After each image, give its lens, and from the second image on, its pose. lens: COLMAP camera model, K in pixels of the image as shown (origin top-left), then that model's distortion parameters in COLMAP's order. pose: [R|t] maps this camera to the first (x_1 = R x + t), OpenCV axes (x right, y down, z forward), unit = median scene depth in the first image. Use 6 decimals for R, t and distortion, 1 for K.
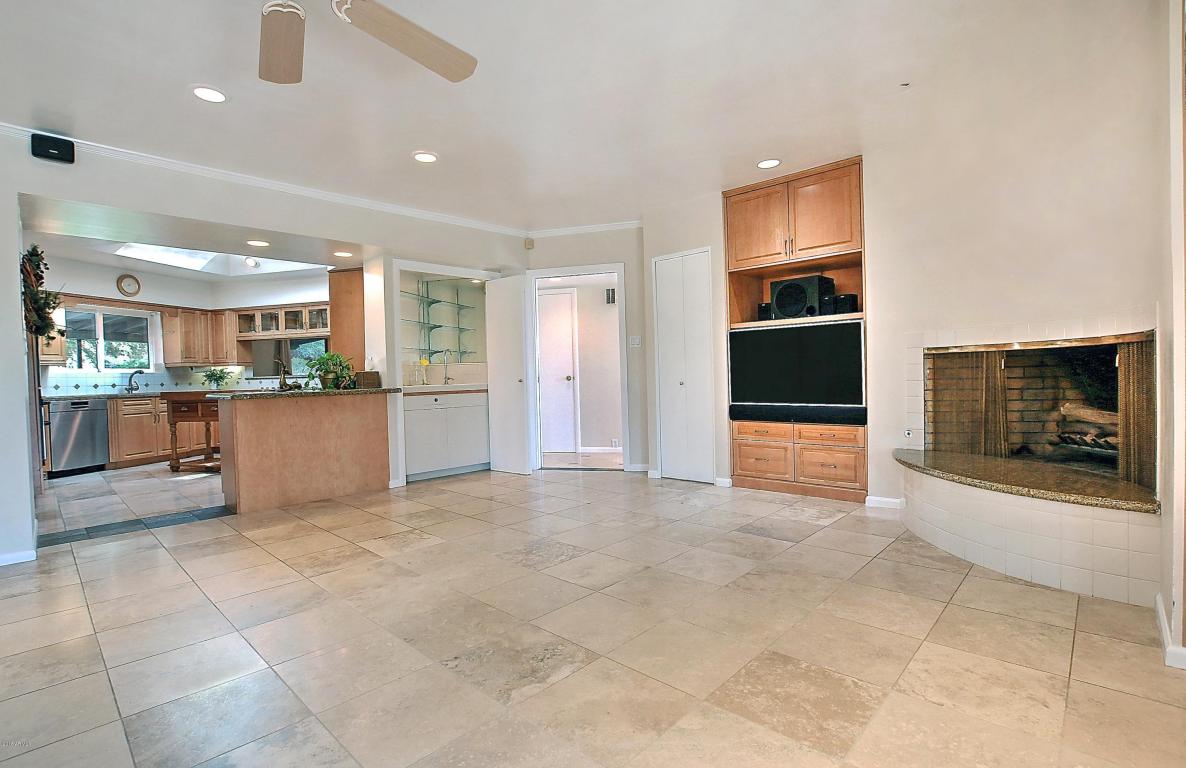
lens RADIAL K [[554.7, 0, 617.2], [0, 554.7, 387.1], [0, 0, 1]] dist [-0.001155, -0.000099]
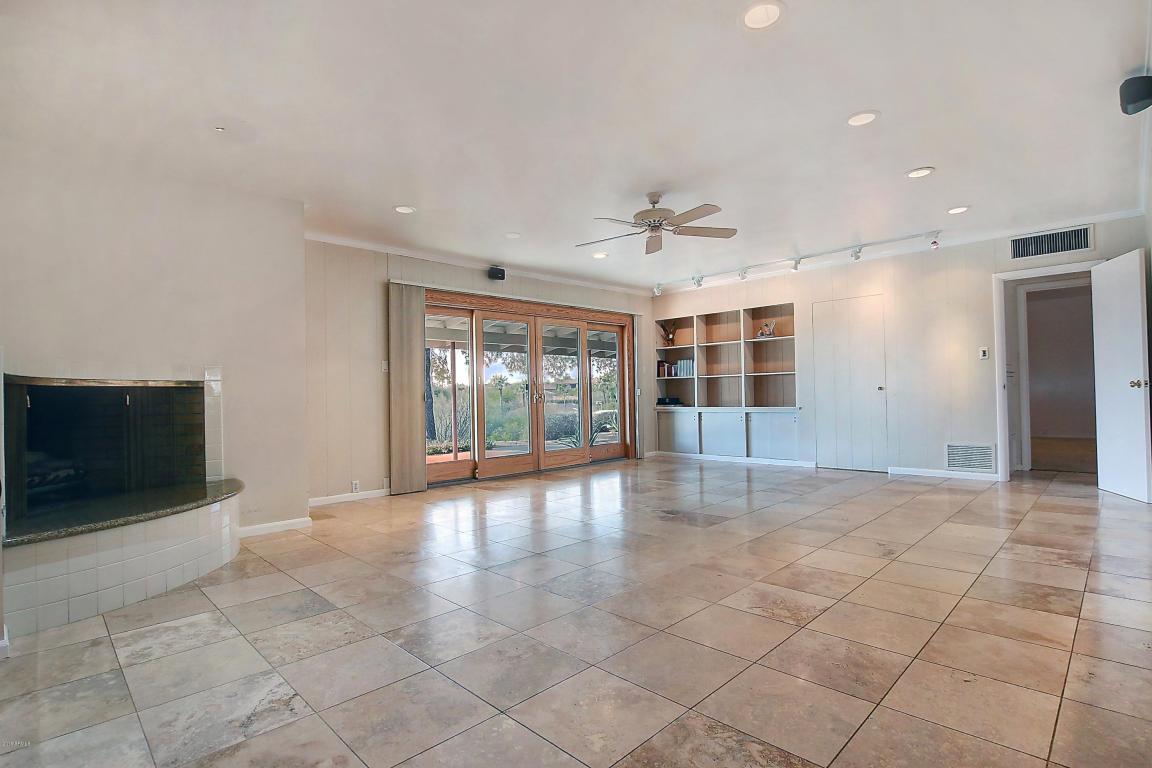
lens RADIAL K [[551.8, 0, 576.0], [0, 551.8, 384.0], [0, 0, 1]] dist [-0.018629, 0.001177]
pose [[-0.996626, 0.048336, 0.066329, -0.155923], [0.048829, 0.998790, 0.005826, -0.030510], [-0.065967, 0.009045, -0.997781, 1.533719]]
